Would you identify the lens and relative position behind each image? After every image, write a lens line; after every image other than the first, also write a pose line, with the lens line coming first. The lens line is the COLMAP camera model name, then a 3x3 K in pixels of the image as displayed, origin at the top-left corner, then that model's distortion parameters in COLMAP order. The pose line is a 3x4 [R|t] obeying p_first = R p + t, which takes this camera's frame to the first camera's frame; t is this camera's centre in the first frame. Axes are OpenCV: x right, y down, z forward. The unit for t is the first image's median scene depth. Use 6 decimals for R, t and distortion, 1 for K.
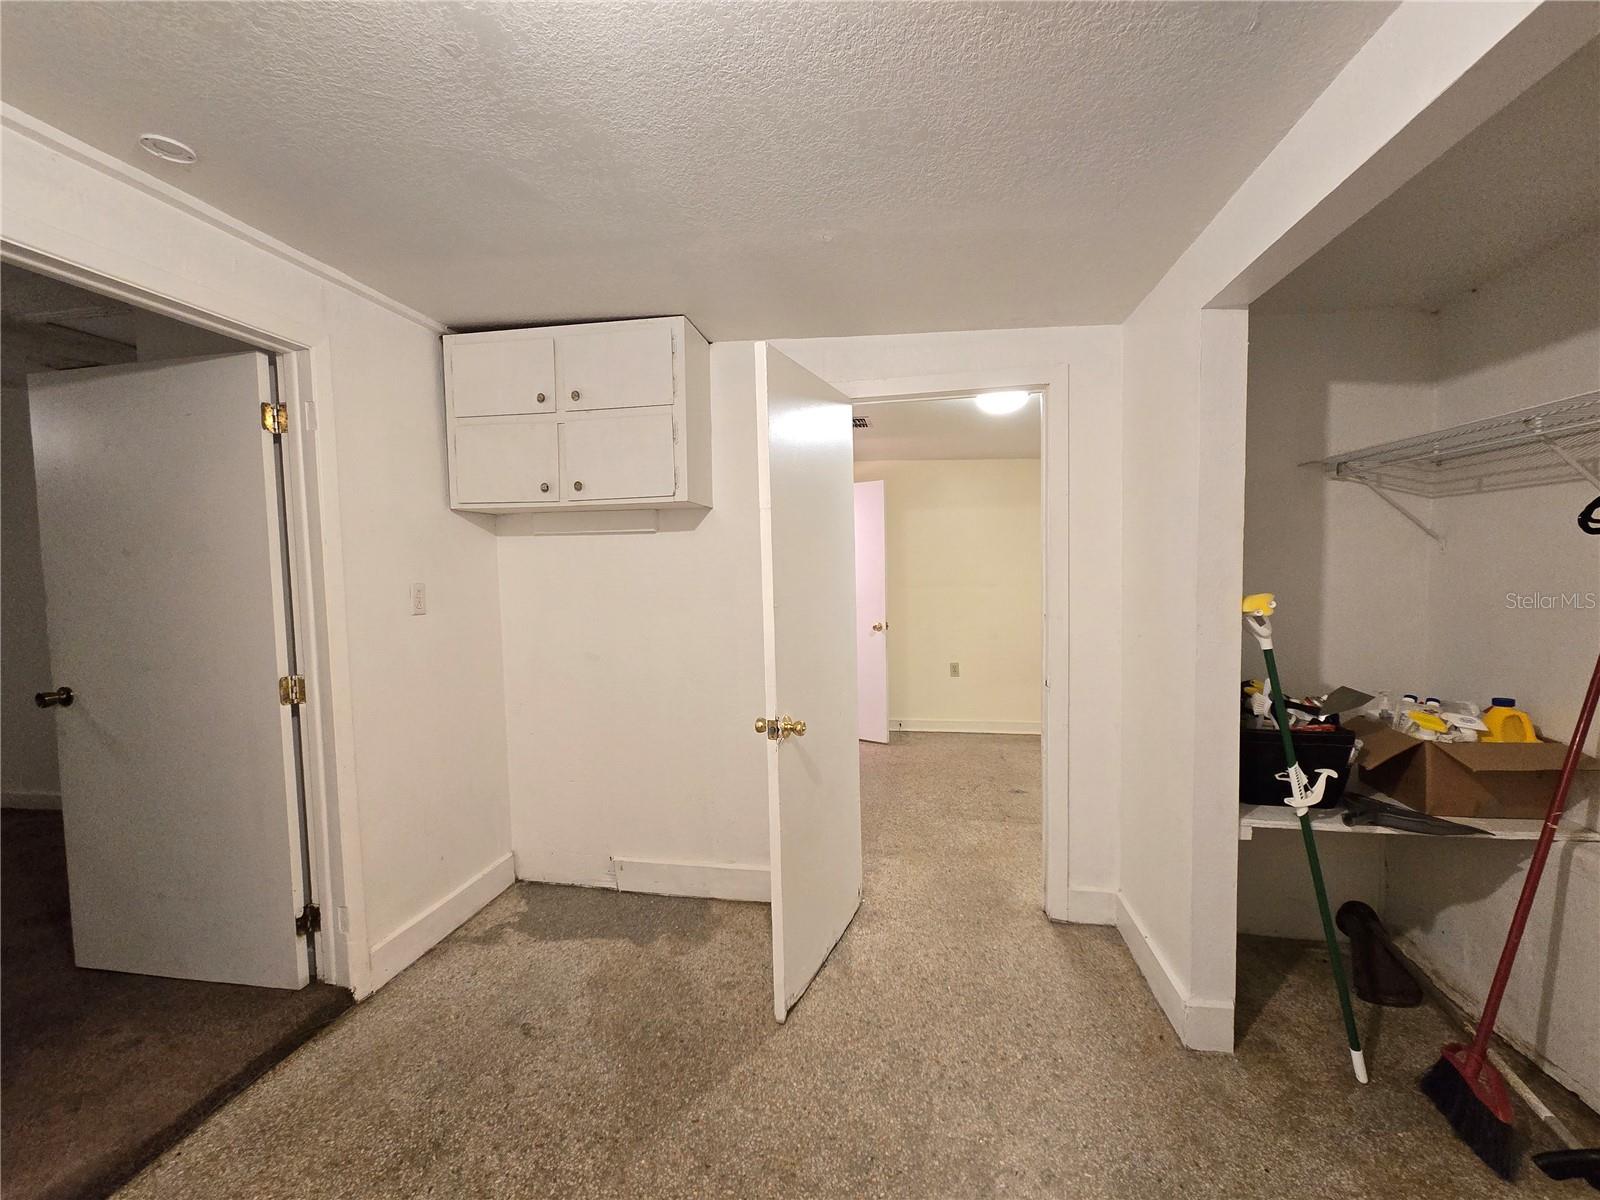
lens RADIAL K [[648.4, 0, 800.0], [0, 648.4, 600.0], [0, 0, 1]] dist [0.002342, 0.000455]
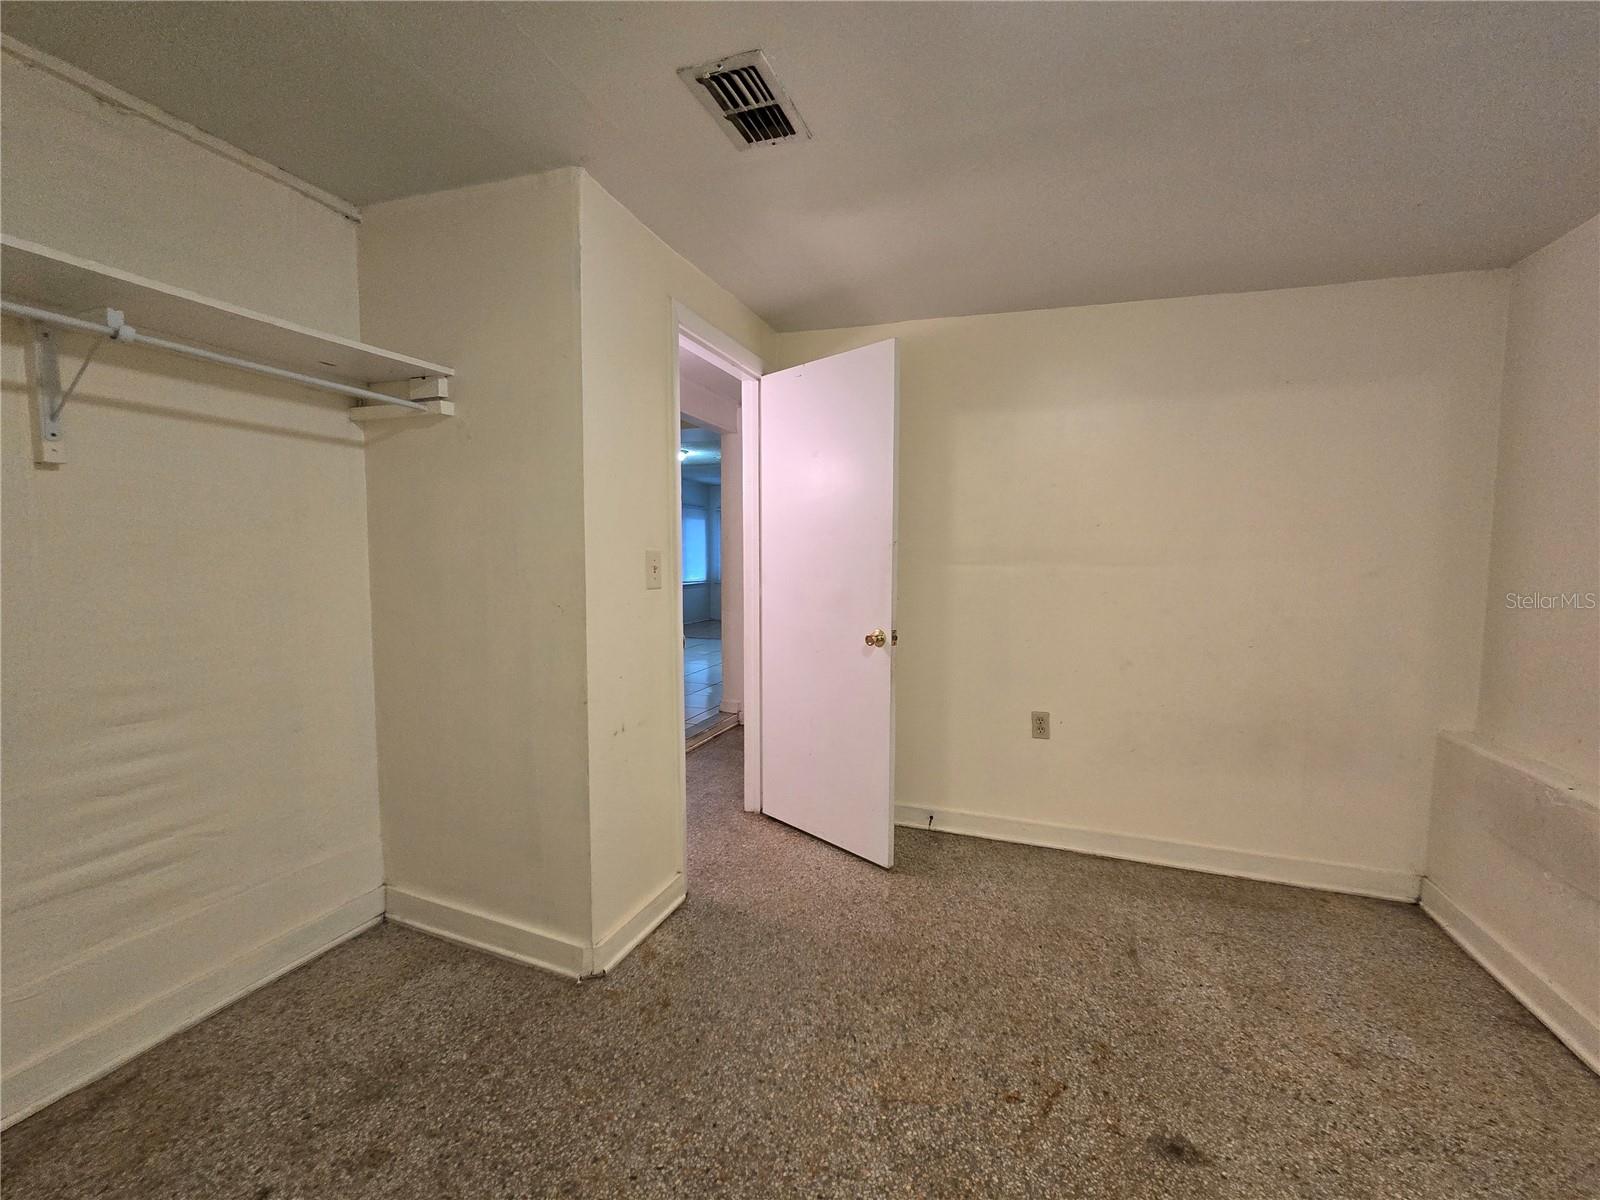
lens RADIAL K [[630.8, 0, 800.0], [0, 630.8, 600.0], [0, 0, 1]] dist [-0.011792, -0.000220]
pose [[0.981574, 0.033360, -0.188148, 0.151862], [-0.029111, 0.999256, 0.025299, 0.001329], [0.188852, -0.019356, 0.981815, 0.509989]]
